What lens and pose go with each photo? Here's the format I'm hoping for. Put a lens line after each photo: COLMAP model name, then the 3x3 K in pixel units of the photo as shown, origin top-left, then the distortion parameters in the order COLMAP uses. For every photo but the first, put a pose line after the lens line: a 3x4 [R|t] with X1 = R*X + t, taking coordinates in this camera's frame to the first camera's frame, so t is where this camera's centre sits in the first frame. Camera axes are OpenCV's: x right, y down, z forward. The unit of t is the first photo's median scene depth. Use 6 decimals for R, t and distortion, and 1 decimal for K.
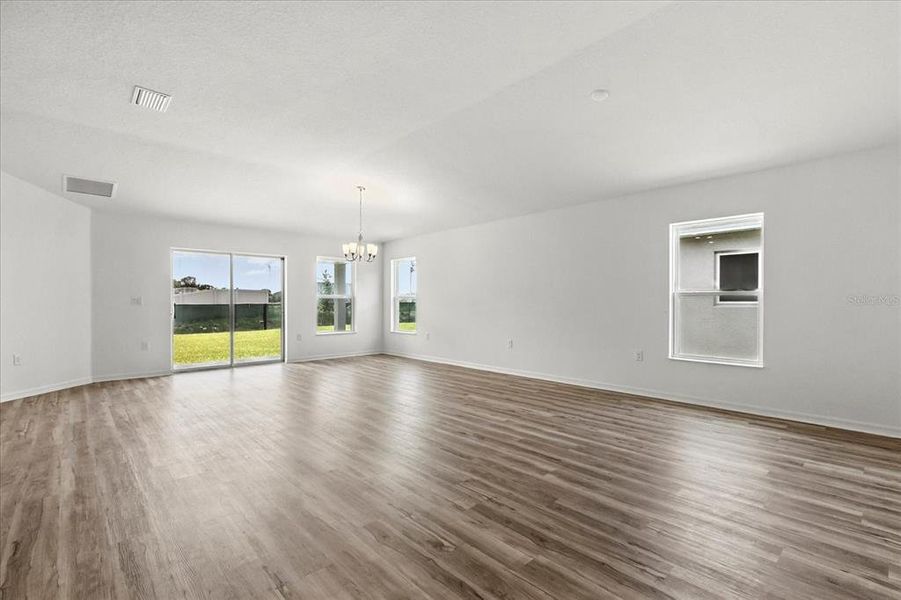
lens RADIAL K [[423.7, 0, 441.6], [0, 423.7, 302.0], [0, 0, 1]] dist [-0.024059, -0.000017]
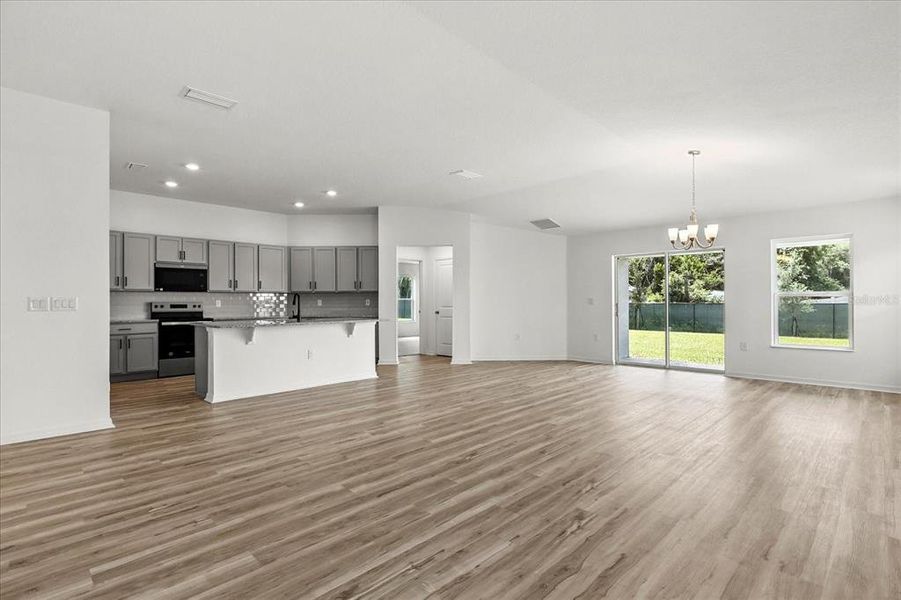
lens RADIAL K [[423.7, 0, 445.0], [0, 423.7, 299.8], [0, 0, 1]] dist [-0.024059, -0.000017]
pose [[0.061195, 0.002905, -0.998122, 1.009126], [-0.001469, 0.999995, 0.002820, -0.012820], [0.998125, 0.001294, 0.061199, 0.977306]]
